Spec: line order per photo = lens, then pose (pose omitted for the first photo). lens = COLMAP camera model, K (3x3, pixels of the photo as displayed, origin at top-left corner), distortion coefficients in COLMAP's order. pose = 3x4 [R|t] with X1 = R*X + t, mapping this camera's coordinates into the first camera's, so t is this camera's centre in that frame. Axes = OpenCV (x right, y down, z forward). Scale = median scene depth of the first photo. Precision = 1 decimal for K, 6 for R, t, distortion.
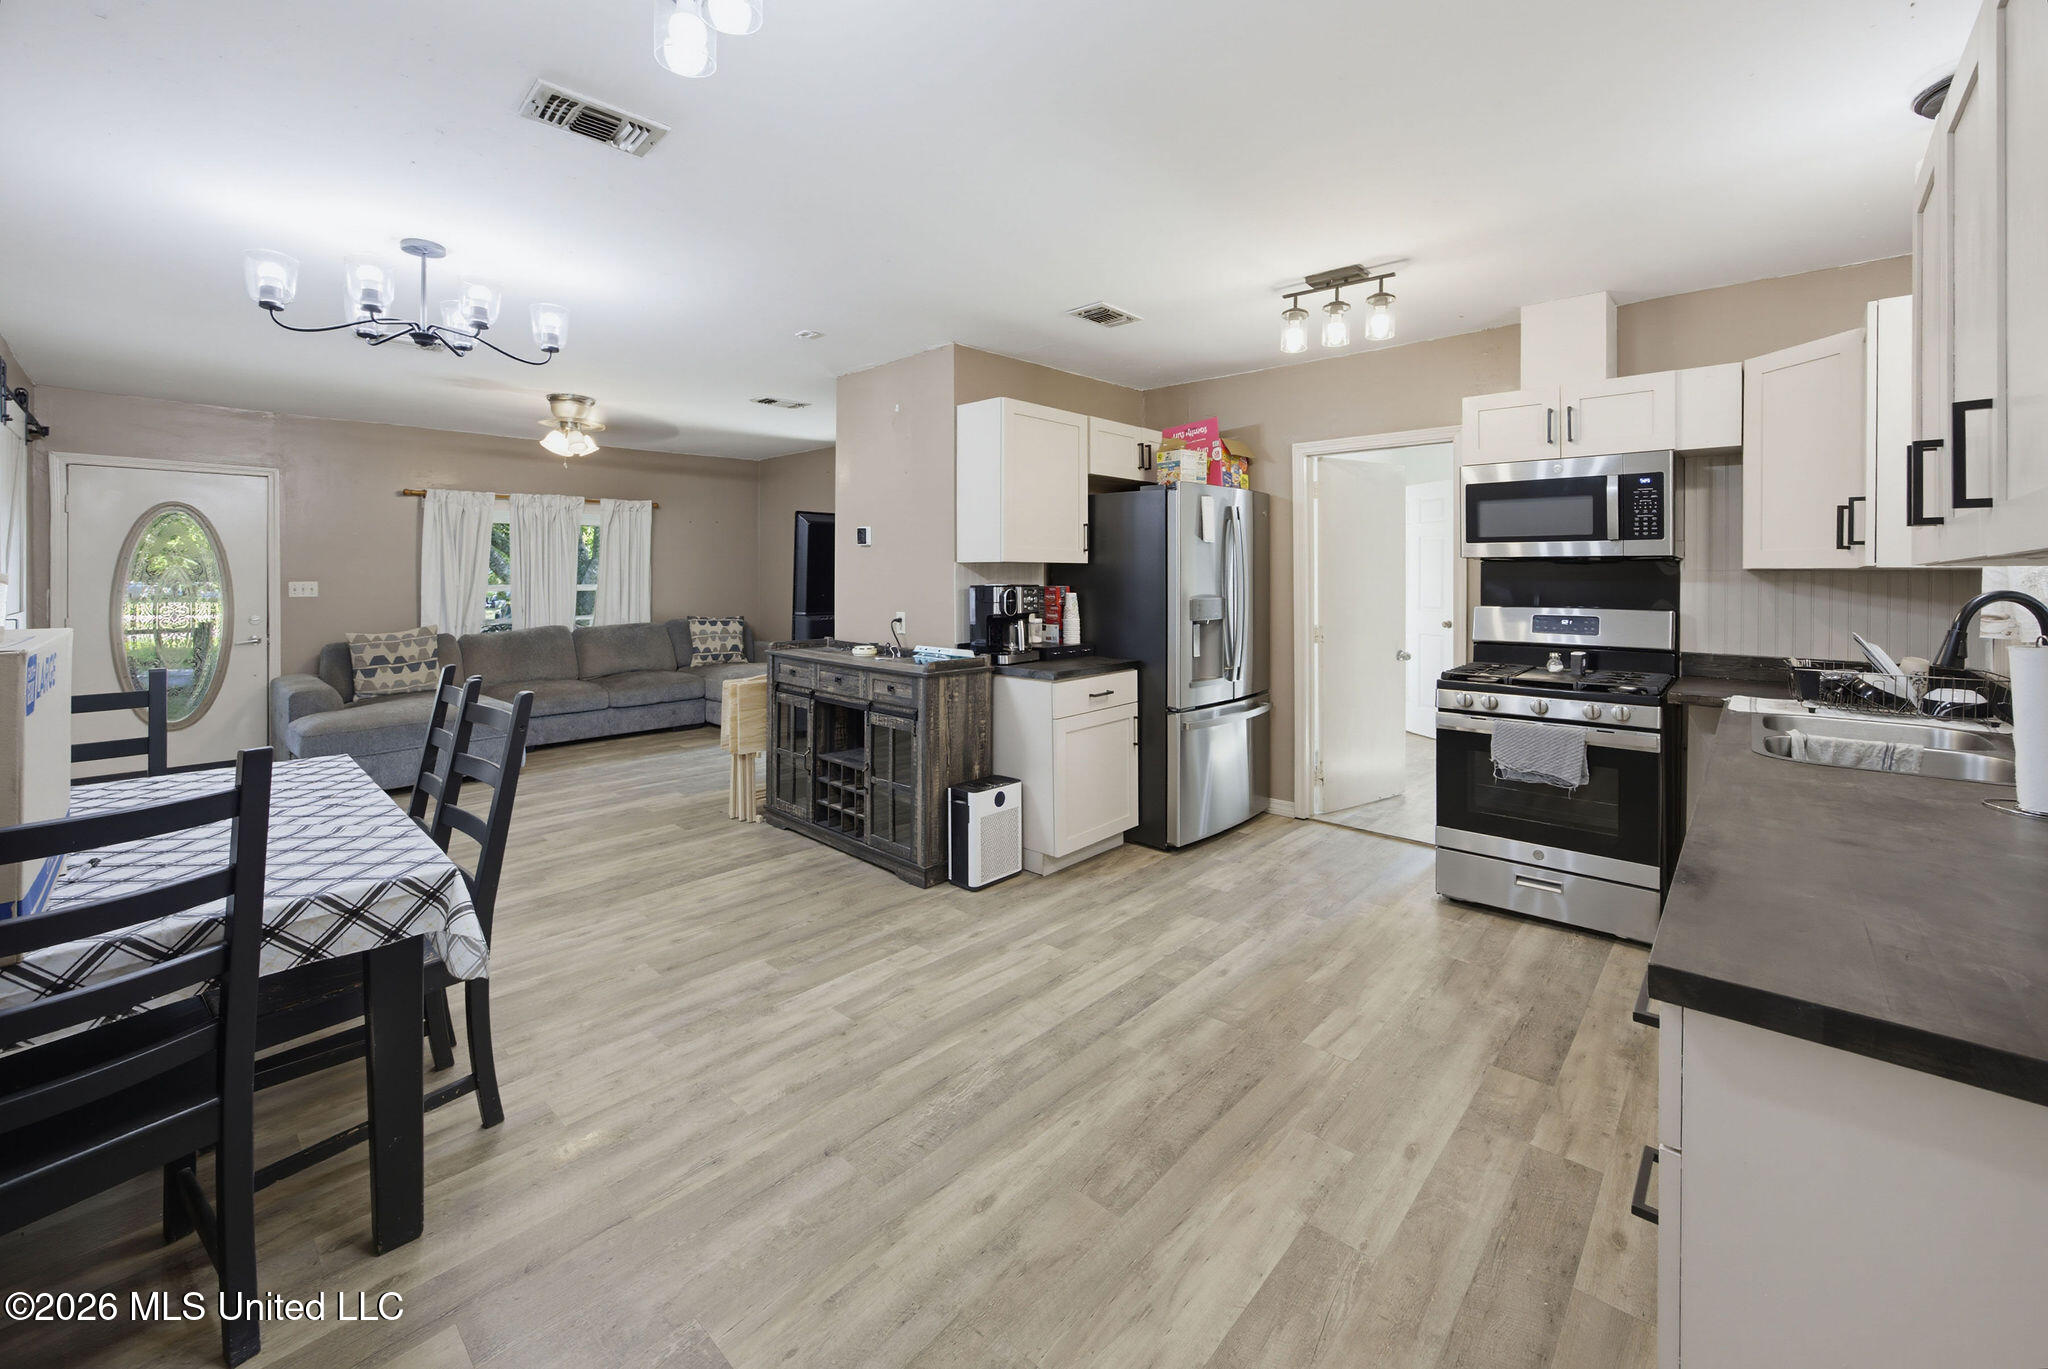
lens RADIAL K [[824.2, 0, 1065.0], [0, 824.2, 571.4], [0, 0, 1]] dist [-0.012663, 0.000950]
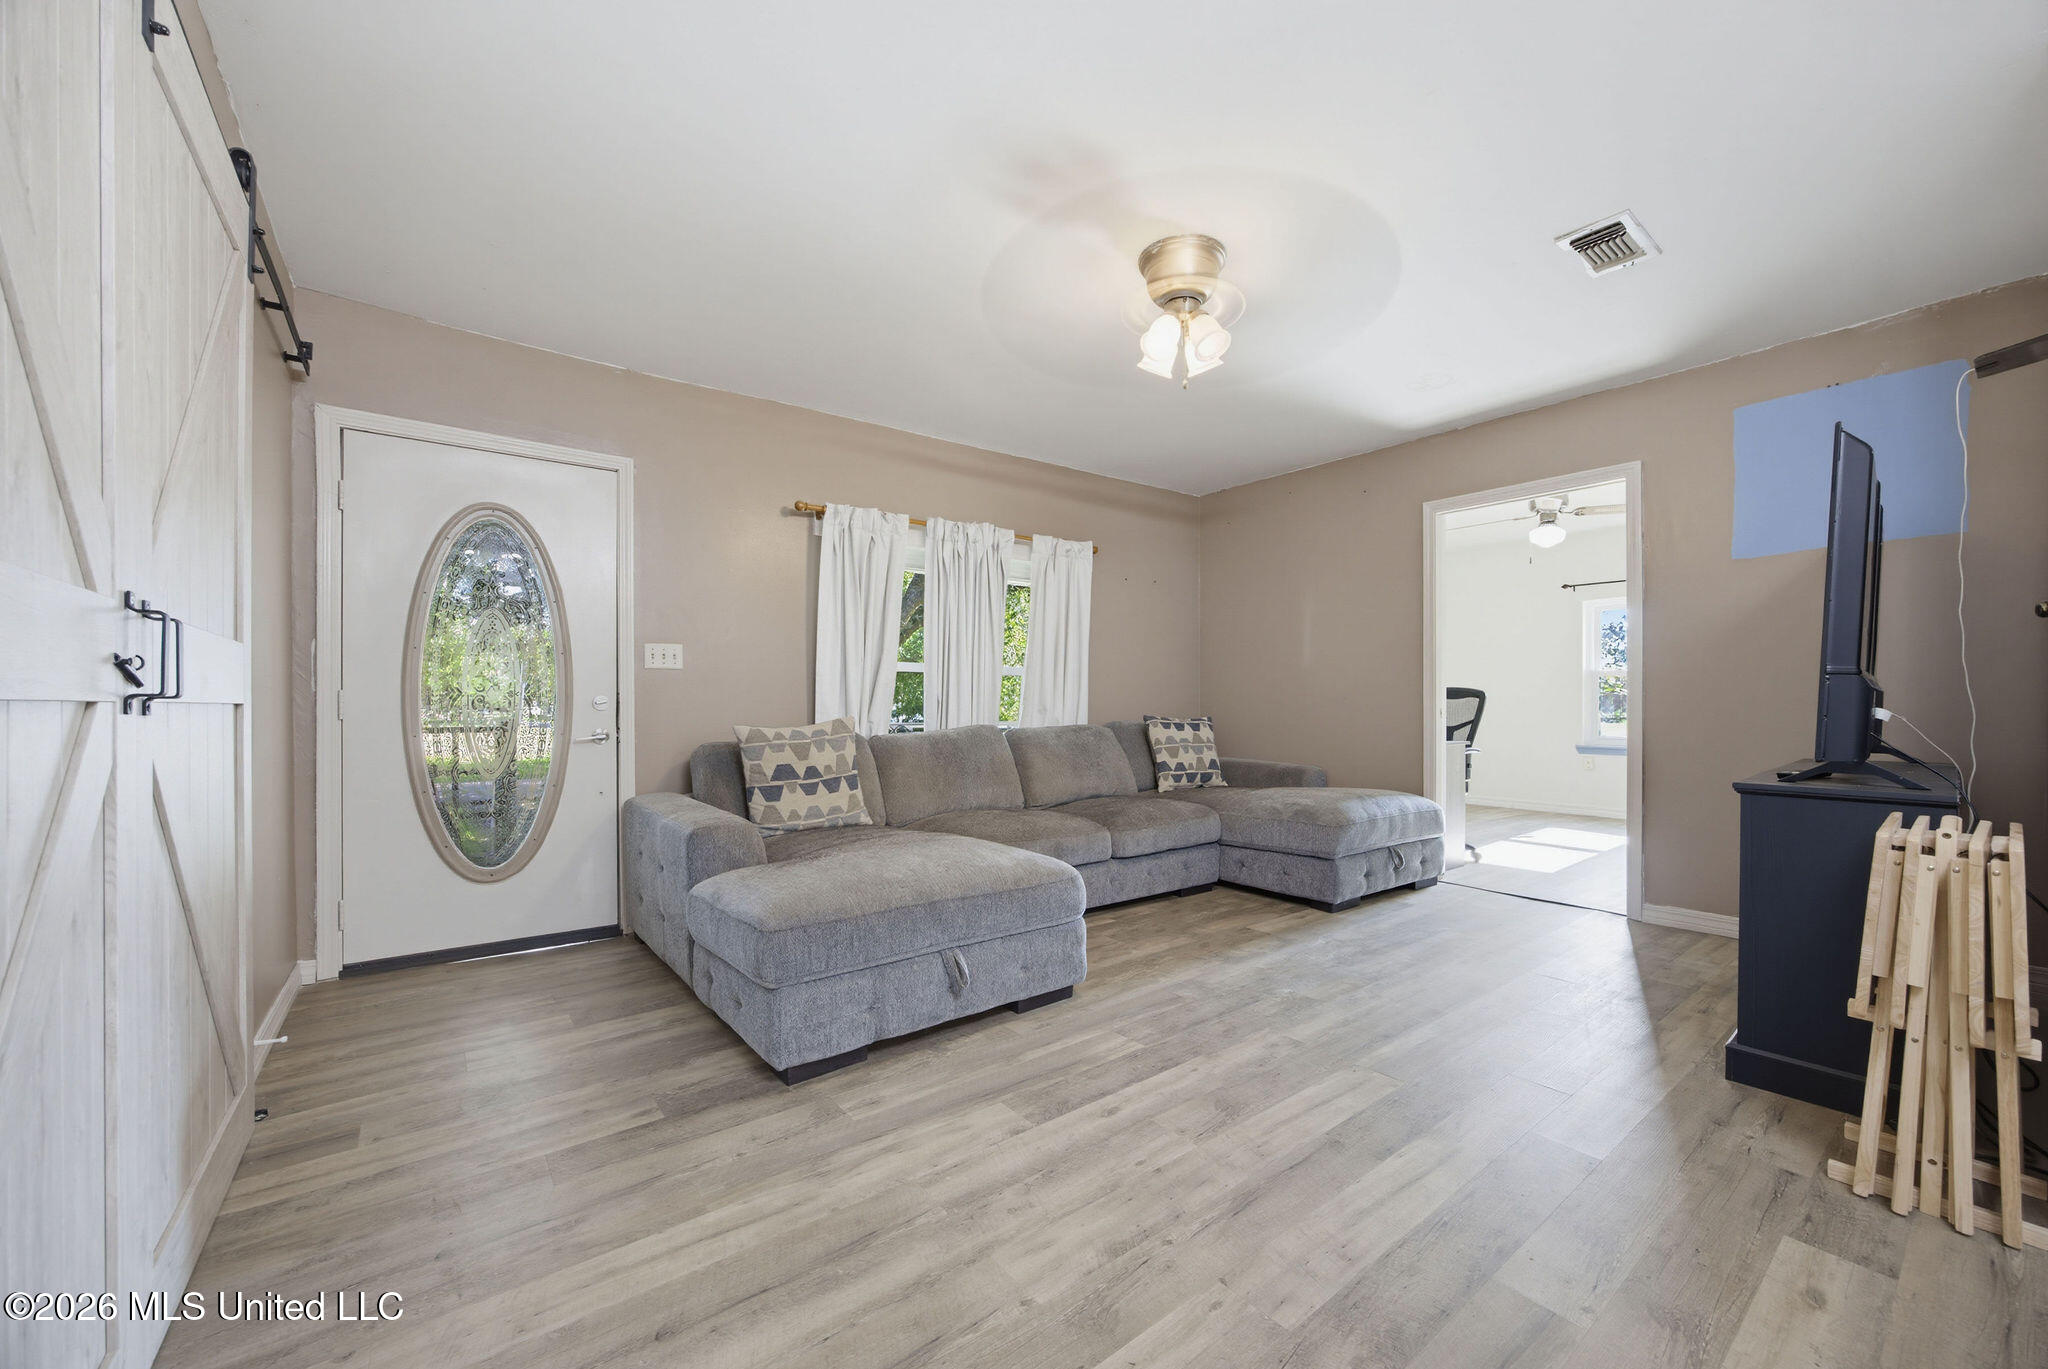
lens RADIAL K [[769.2, 0, 1032.3], [0, 769.2, 705.4], [0, 0, 1]] dist [-0.020811, -0.000146]
pose [[0.984270, -0.000843, -0.176671, -0.509765], [0.000365, 0.999996, -0.002734, 0.056046], [0.176672, 0.002627, 0.984266, 0.437475]]
